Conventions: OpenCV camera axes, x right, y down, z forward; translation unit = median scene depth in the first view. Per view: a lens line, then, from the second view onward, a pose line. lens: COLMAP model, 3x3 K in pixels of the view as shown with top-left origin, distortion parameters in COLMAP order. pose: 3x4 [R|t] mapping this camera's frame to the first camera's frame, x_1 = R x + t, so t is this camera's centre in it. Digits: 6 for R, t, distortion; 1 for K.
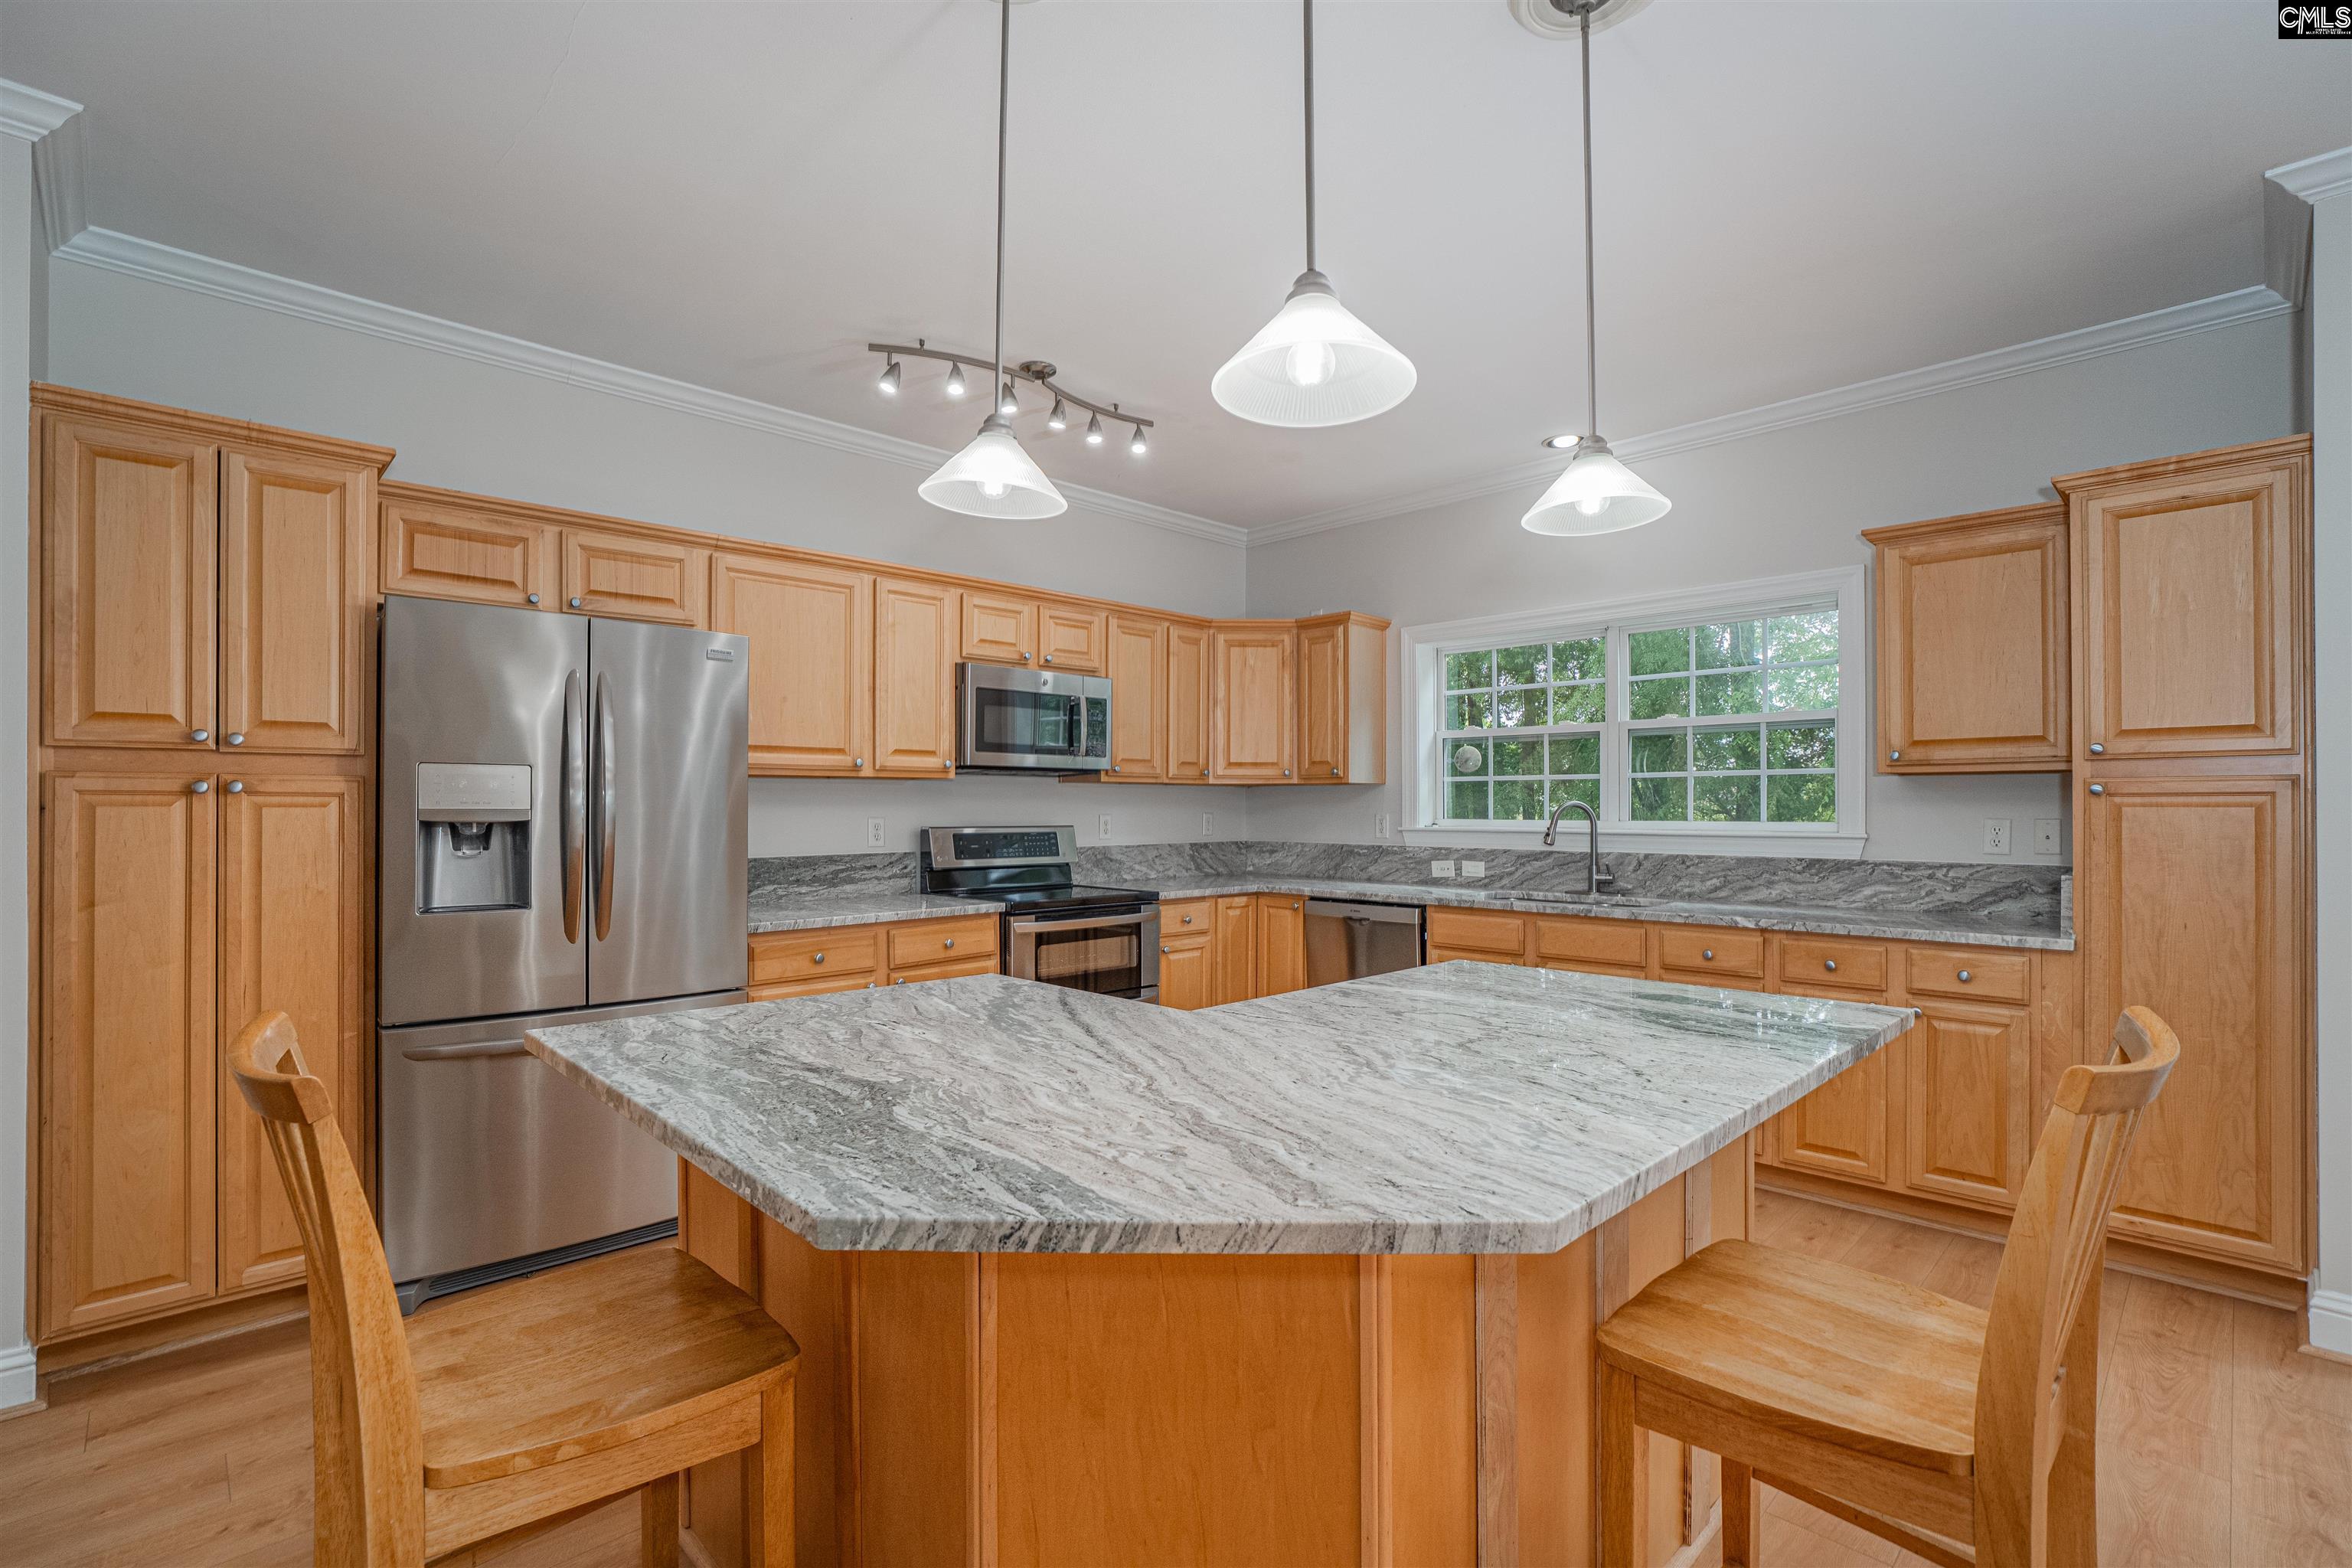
lens RADIAL K [[1078.2, 0, 1175.1], [0, 1078.2, 800.6], [0, 0, 1]] dist [-0.031279, 0.006835]
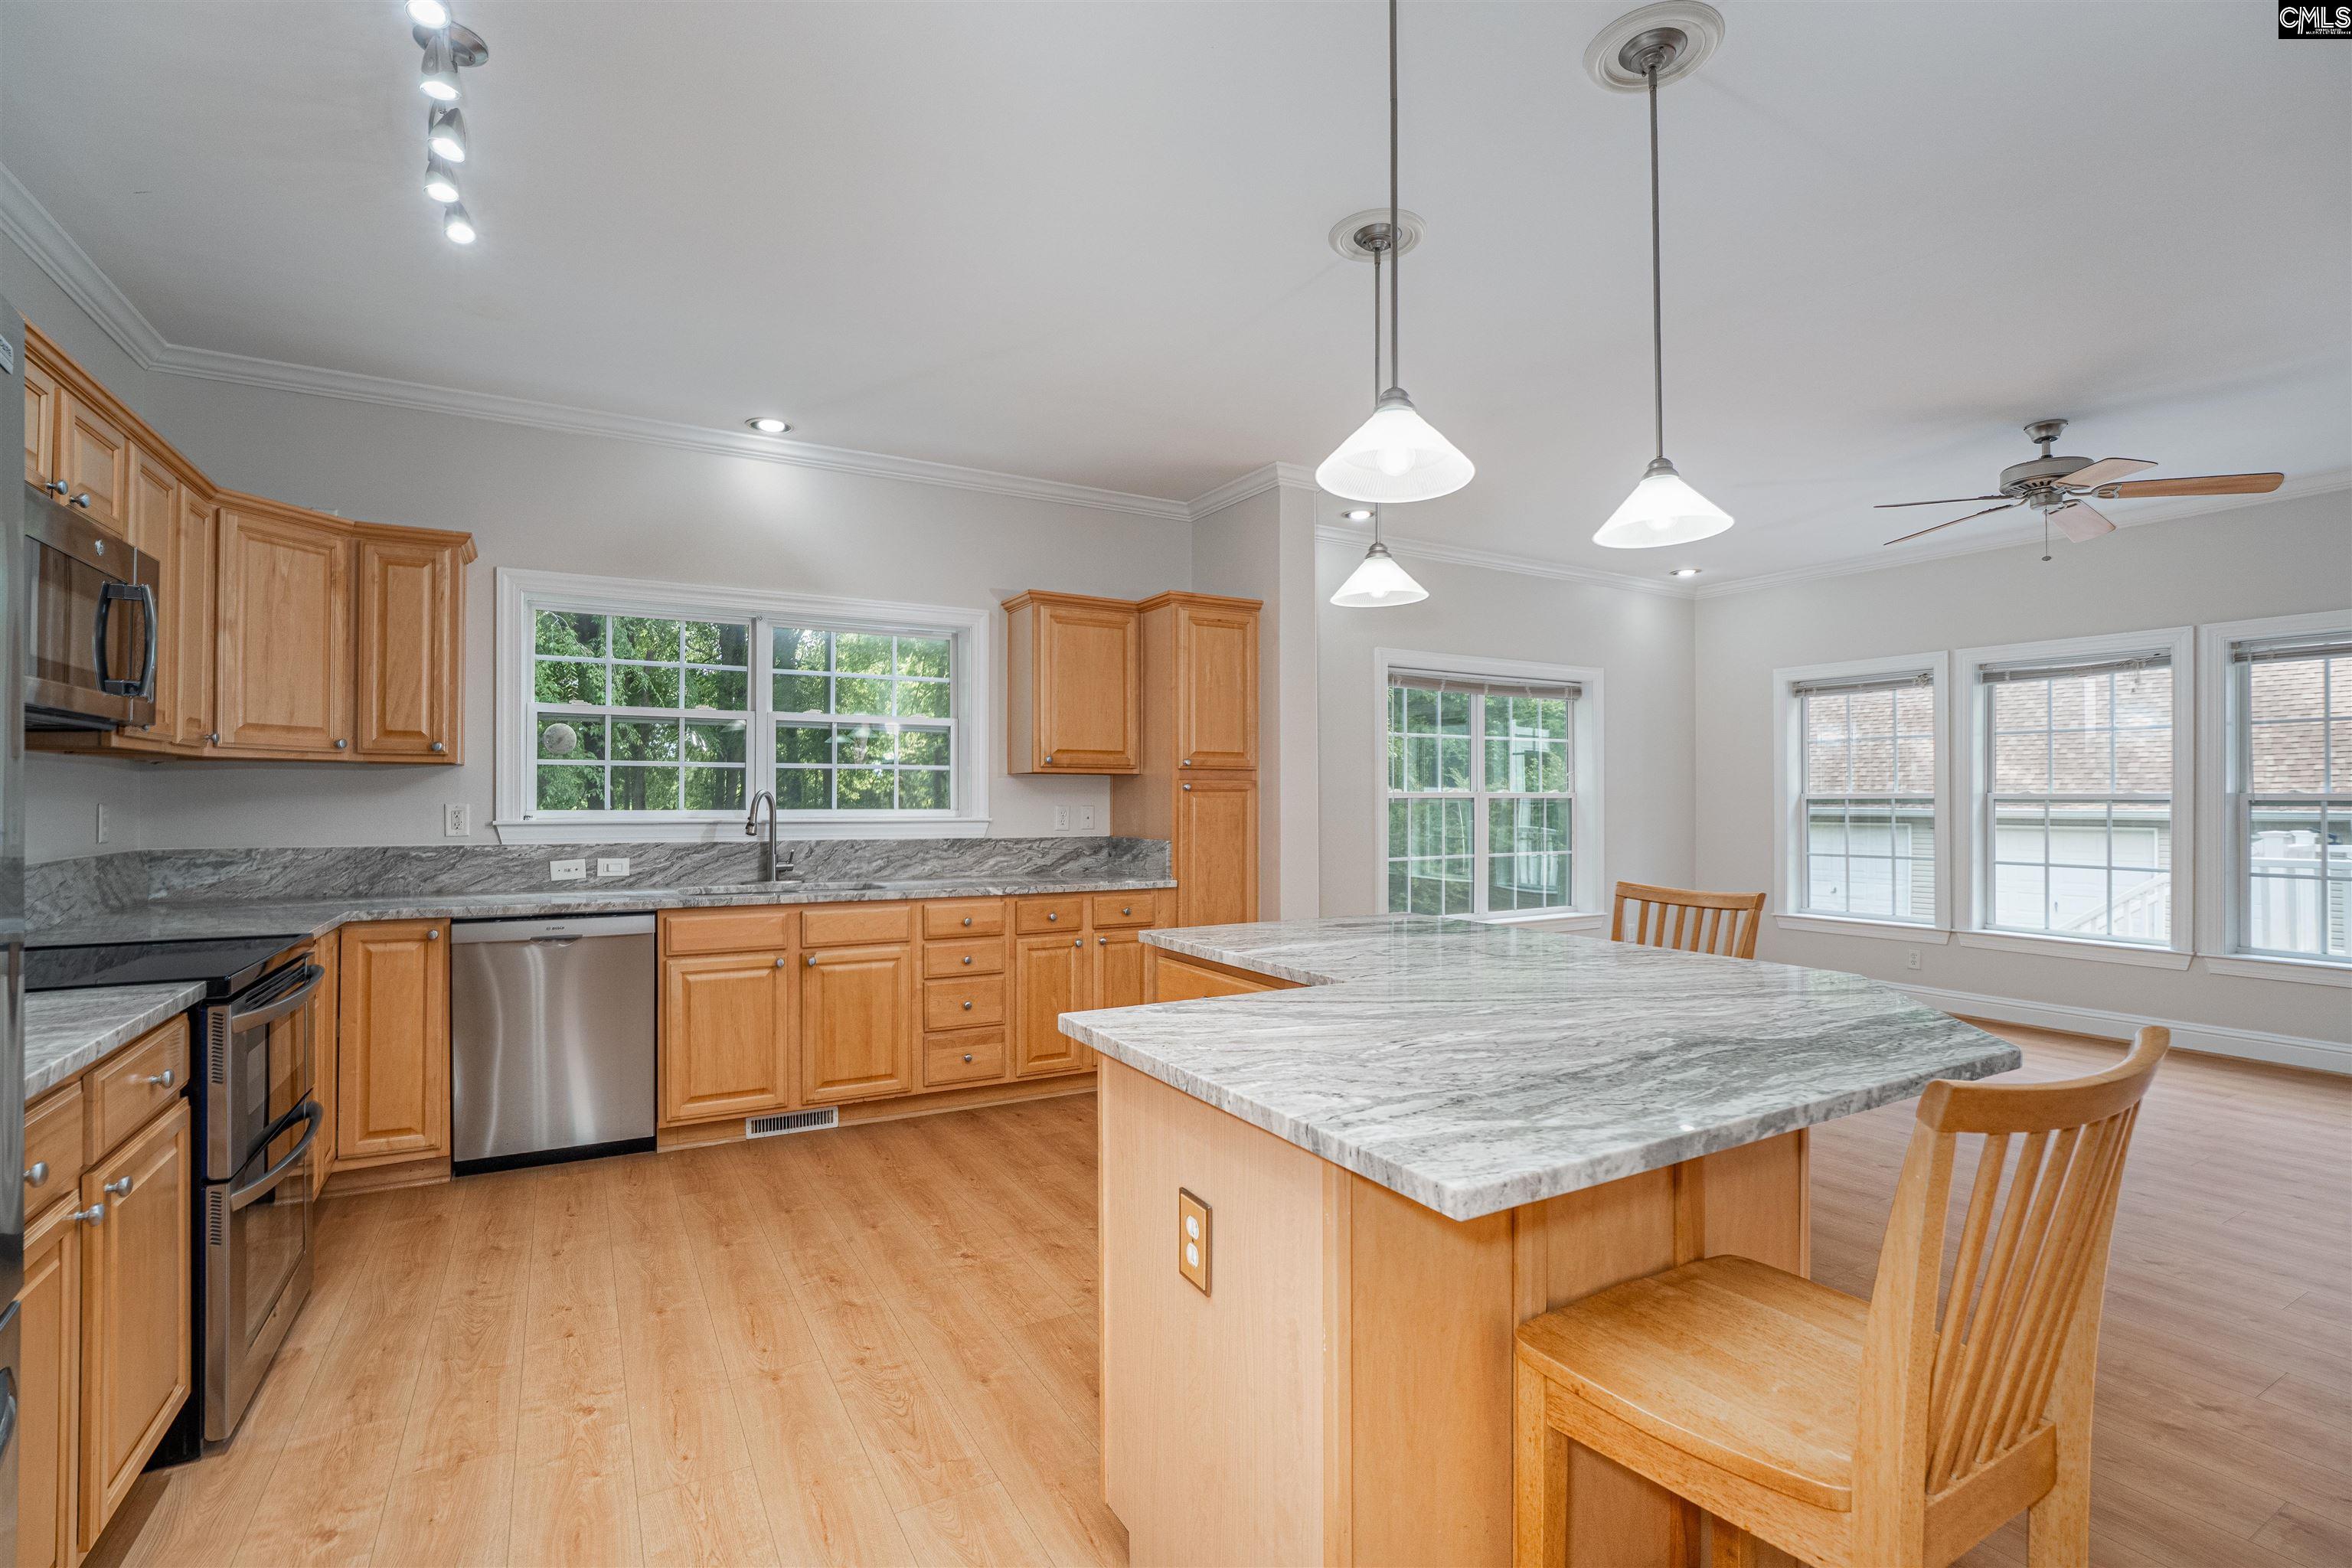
lens RADIAL K [[1078.2, 0, 1169.1], [0, 1078.2, 787.0], [0, 0, 1]] dist [-0.031279, 0.006835]
pose [[0.236679, 0.012137, 0.971512, -0.518326], [-0.009314, 0.999904, -0.010222, 0.003928], [-0.971543, -0.006630, 0.236769, 0.413755]]
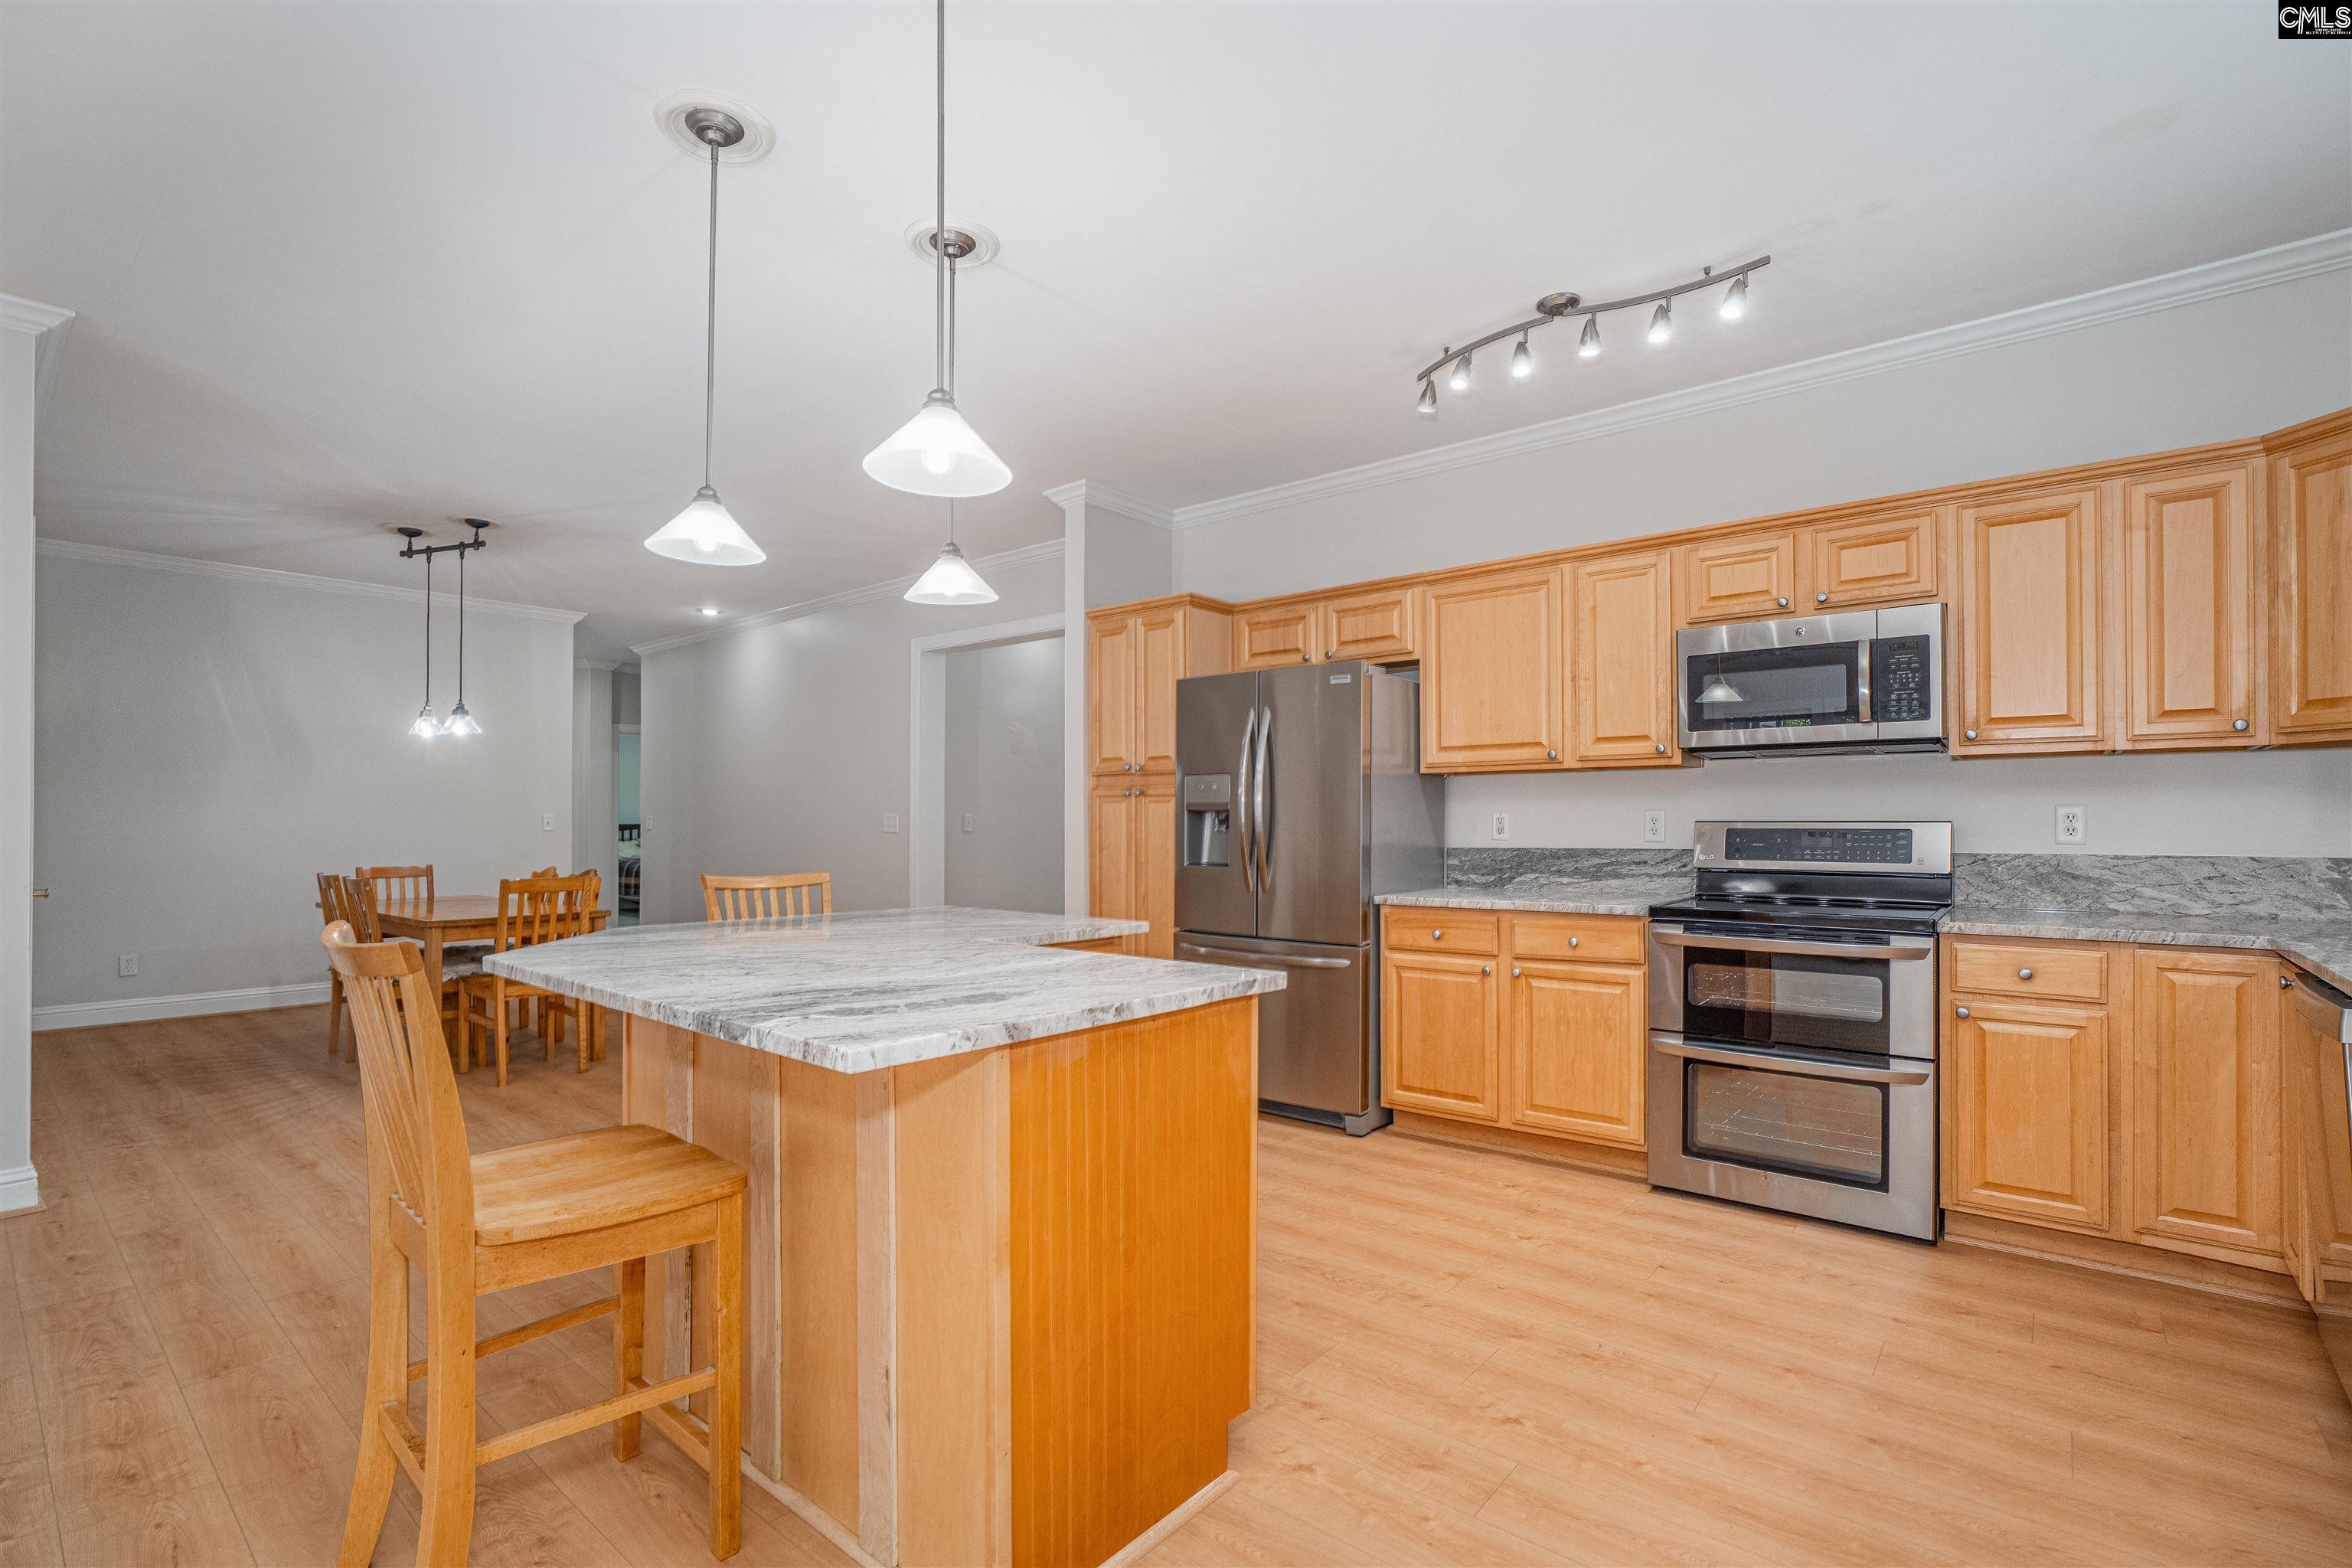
lens RADIAL K [[1078.2, 0, 1152.8], [0, 1078.2, 828.2], [0, 0, 1]] dist [-0.031279, 0.006835]
pose [[0.095585, 0.007502, -0.995393, 0.620227], [0.008193, 0.999932, 0.008323, 0.020561], [0.995388, -0.008950, 0.095517, 0.493671]]
